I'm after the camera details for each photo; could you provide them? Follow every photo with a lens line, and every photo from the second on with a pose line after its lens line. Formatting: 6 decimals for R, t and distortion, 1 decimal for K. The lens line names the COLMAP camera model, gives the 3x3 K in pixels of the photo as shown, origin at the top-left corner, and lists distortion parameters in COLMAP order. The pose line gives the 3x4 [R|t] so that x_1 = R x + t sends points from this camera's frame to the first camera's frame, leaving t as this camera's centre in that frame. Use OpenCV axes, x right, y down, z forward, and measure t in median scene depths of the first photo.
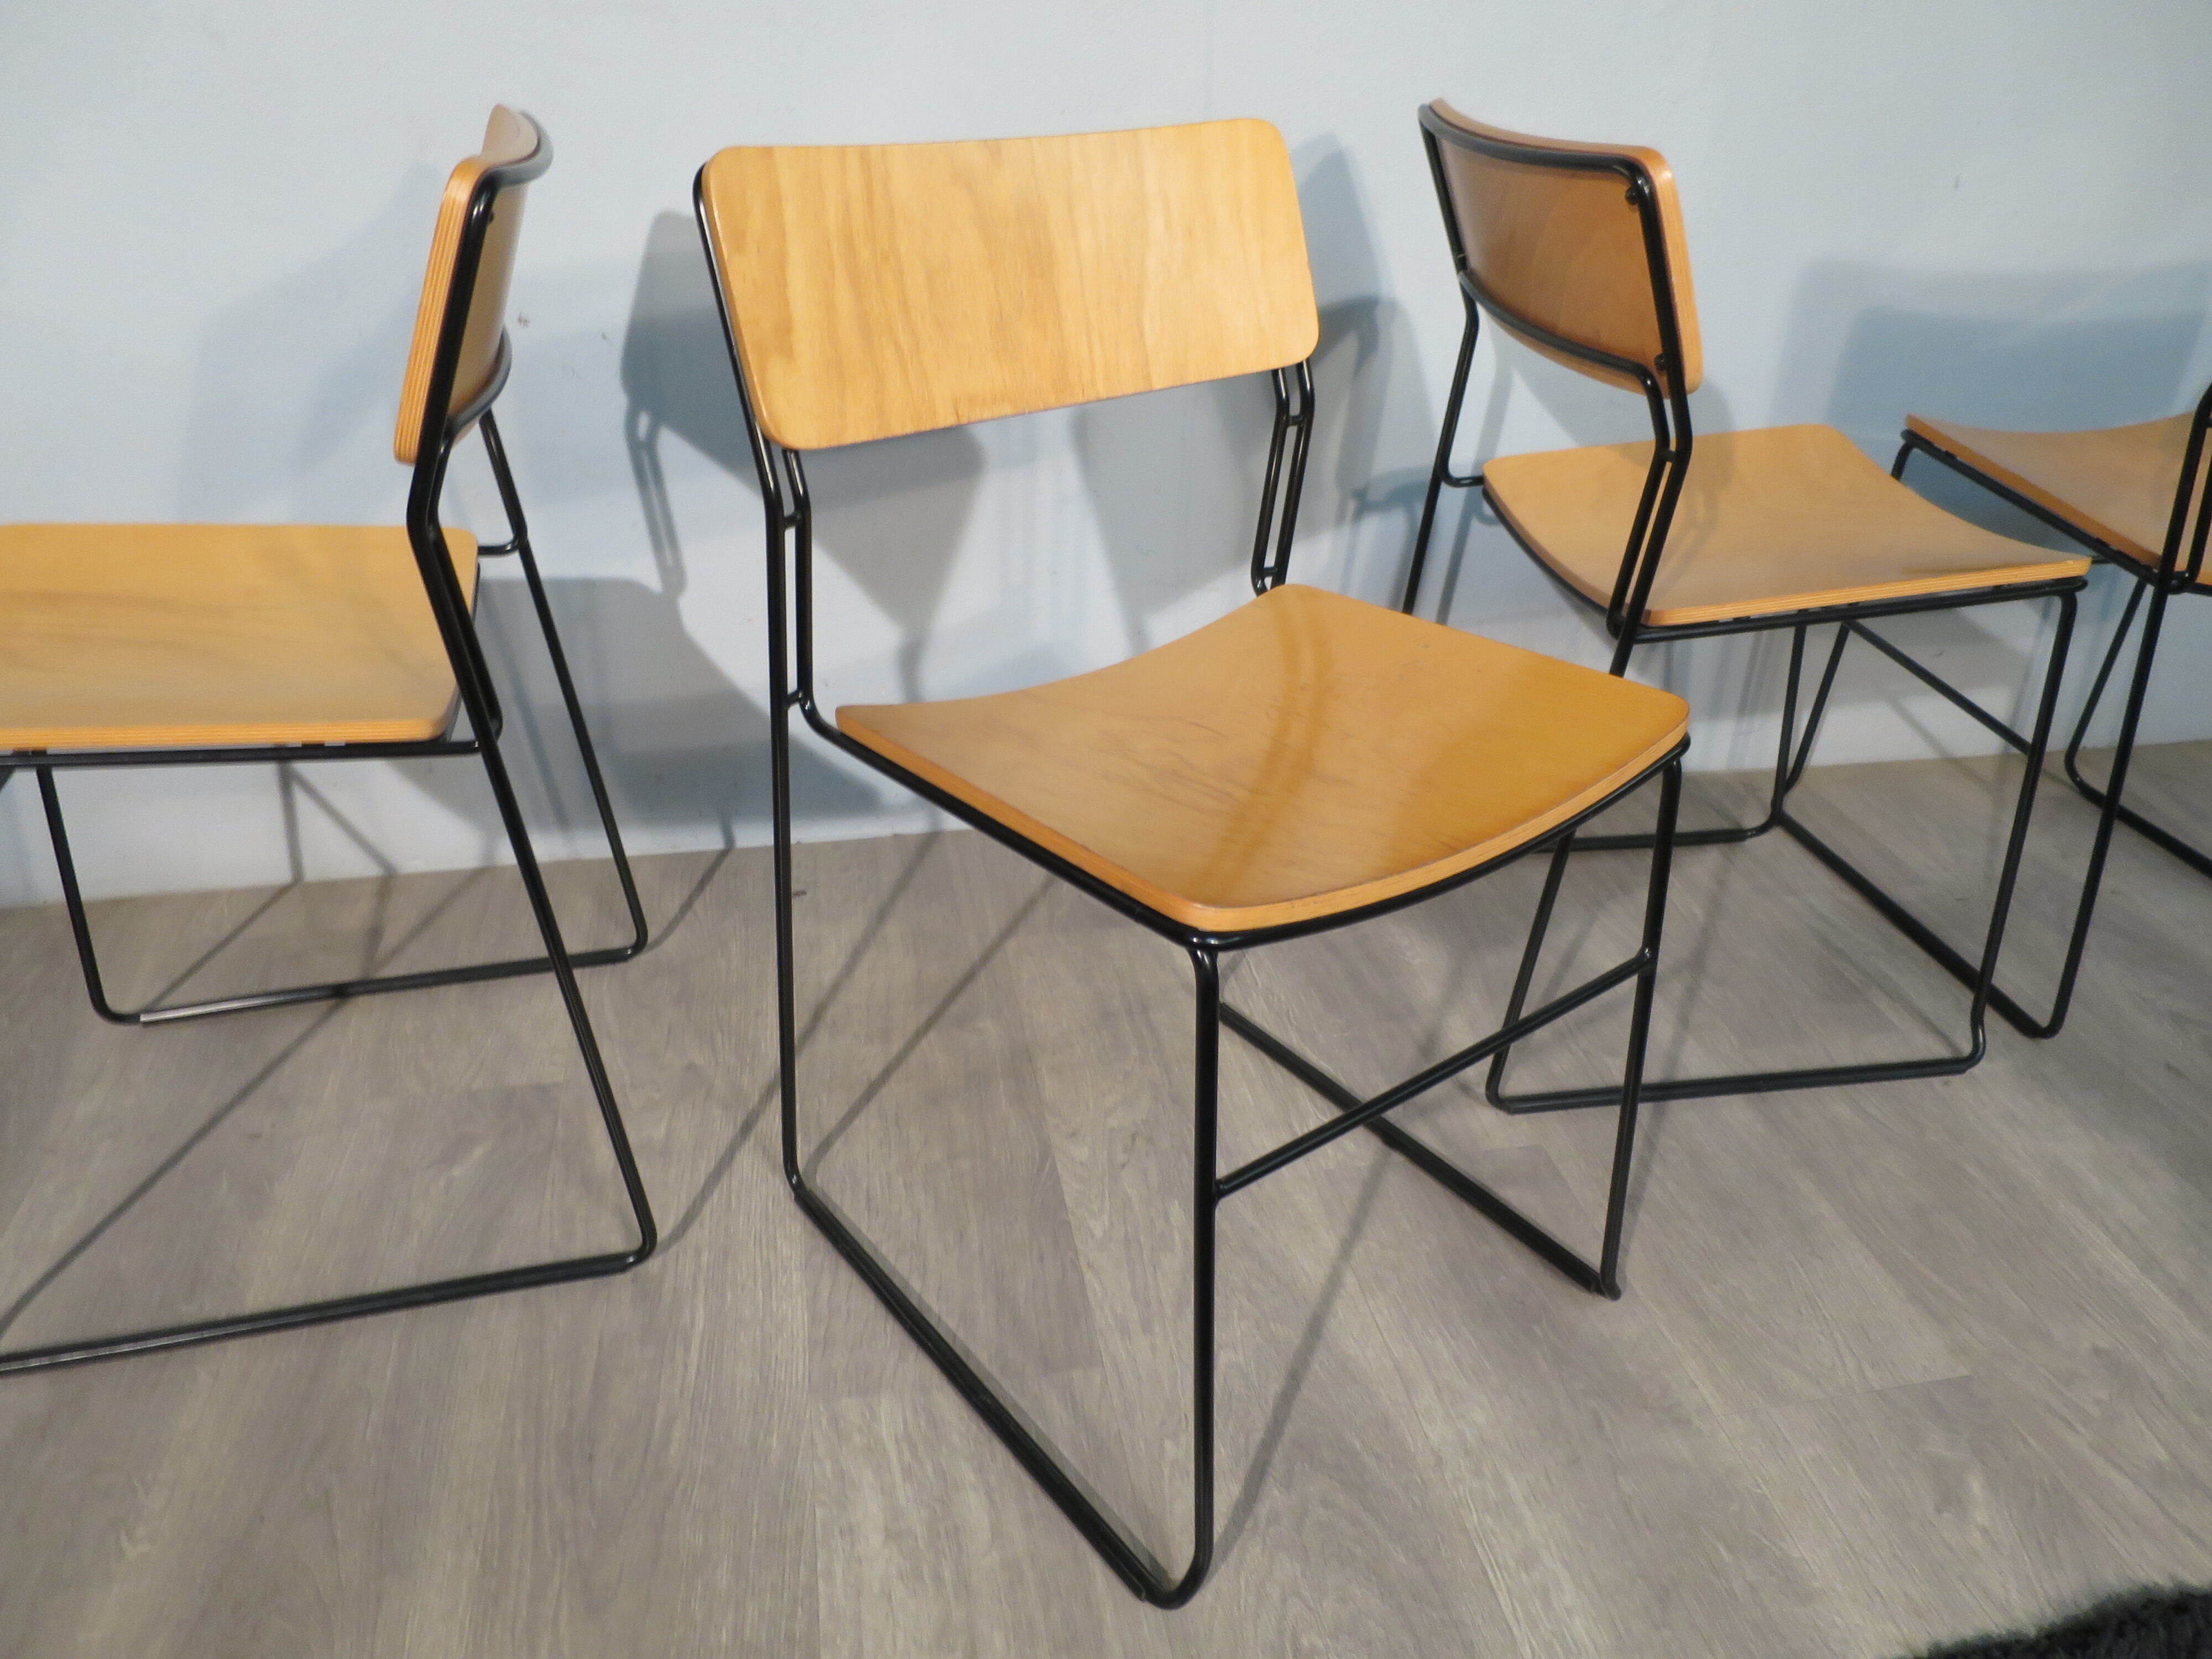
lens RADIAL K [[1602.4, 0, 1106.2], [0, 1602.4, 830.0], [0, 0, 1]] dist [-0.046301, 0.012672]
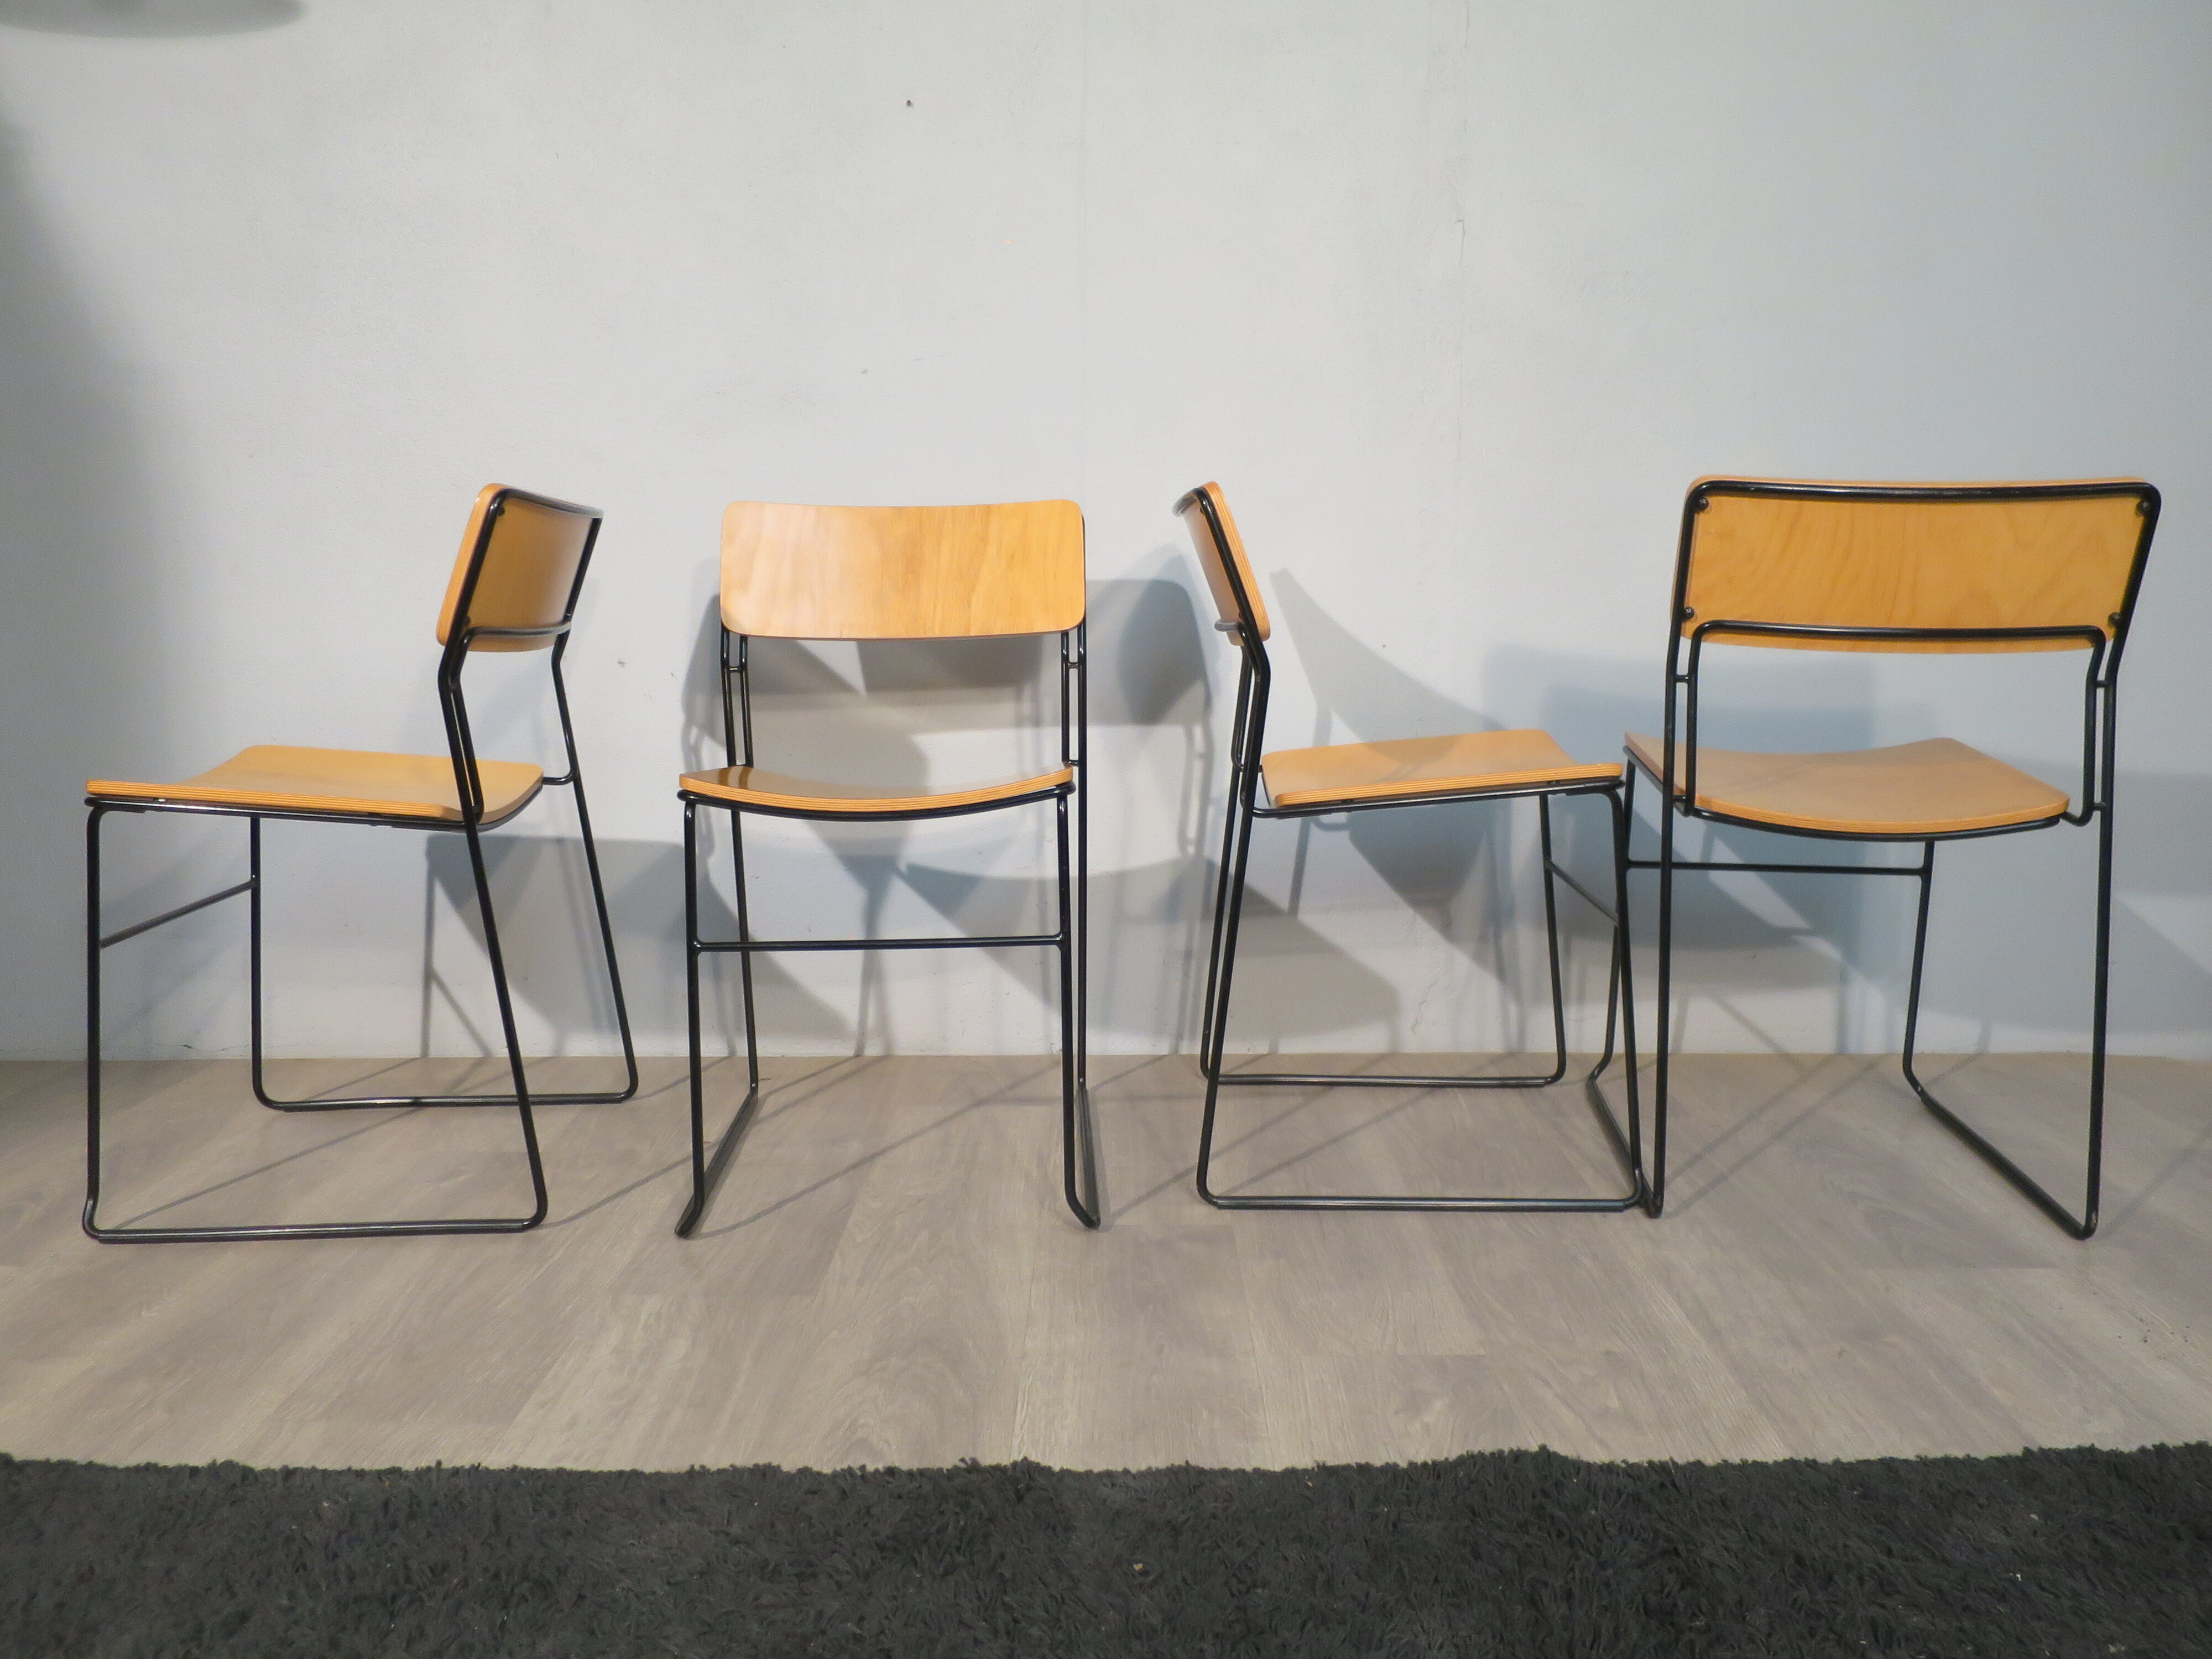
lens RADIAL K [[1602.4, 0, 1104.2], [0, 1602.4, 823.5], [0, 0, 1]] dist [-0.046301, 0.012672]
pose [[0.981082, 0.004043, -0.193552, 0.501892], [-0.071392, 0.936874, -0.342302, 0.408843], [0.179950, 0.349644, 0.919438, -0.342722]]
